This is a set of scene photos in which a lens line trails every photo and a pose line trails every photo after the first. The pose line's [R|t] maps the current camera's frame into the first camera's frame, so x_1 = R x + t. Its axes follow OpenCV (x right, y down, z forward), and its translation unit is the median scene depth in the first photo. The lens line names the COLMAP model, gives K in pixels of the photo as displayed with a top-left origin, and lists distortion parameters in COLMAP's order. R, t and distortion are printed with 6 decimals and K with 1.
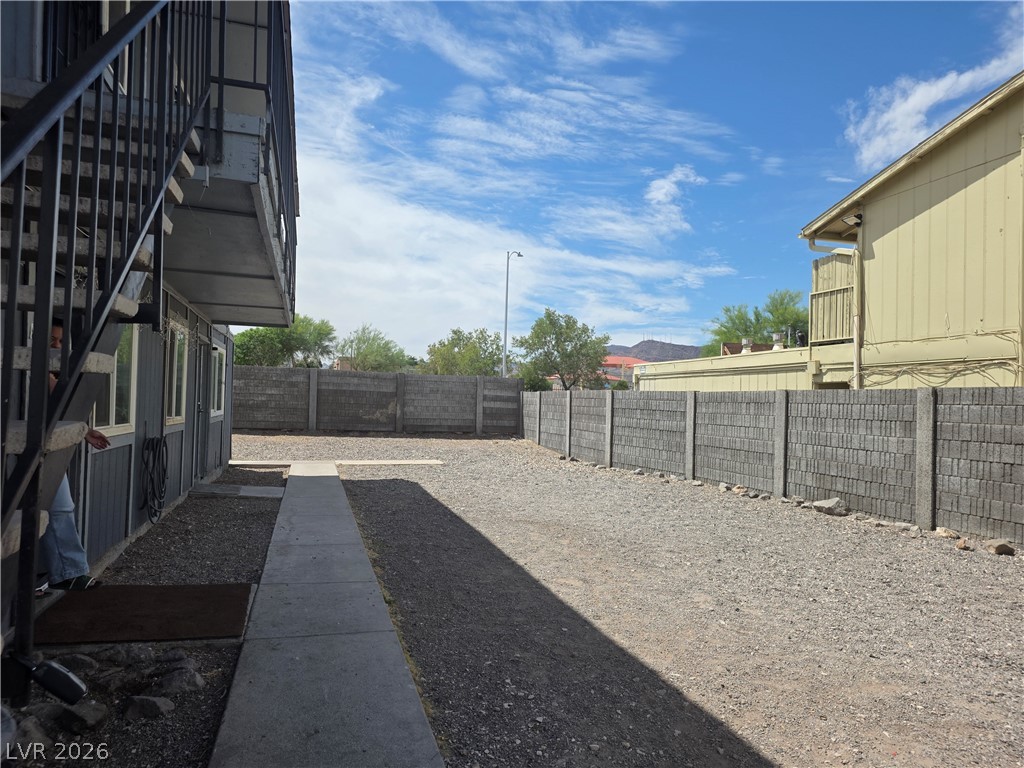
lens RADIAL K [[676.9, 0, 514.8], [0, 676.9, 386.1], [0, 0, 1]] dist [0.038915, -0.012427]
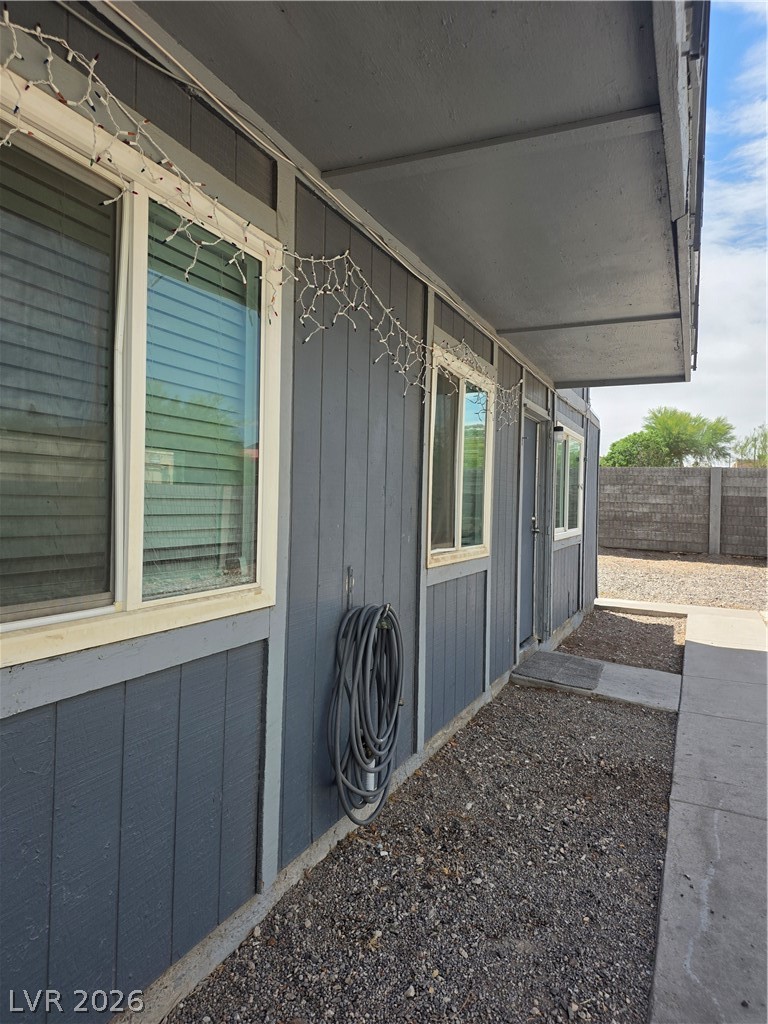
lens RADIAL K [[676.9, 0, 387.5], [0, 676.9, 507.6], [0, 0, 1]] dist [0.038915, -0.012427]
pose [[0.750918, -0.002077, -0.660393, -0.103677], [0.012801, 0.999853, 0.011411, 0.004346], [0.660272, -0.017022, 0.750834, 0.295871]]
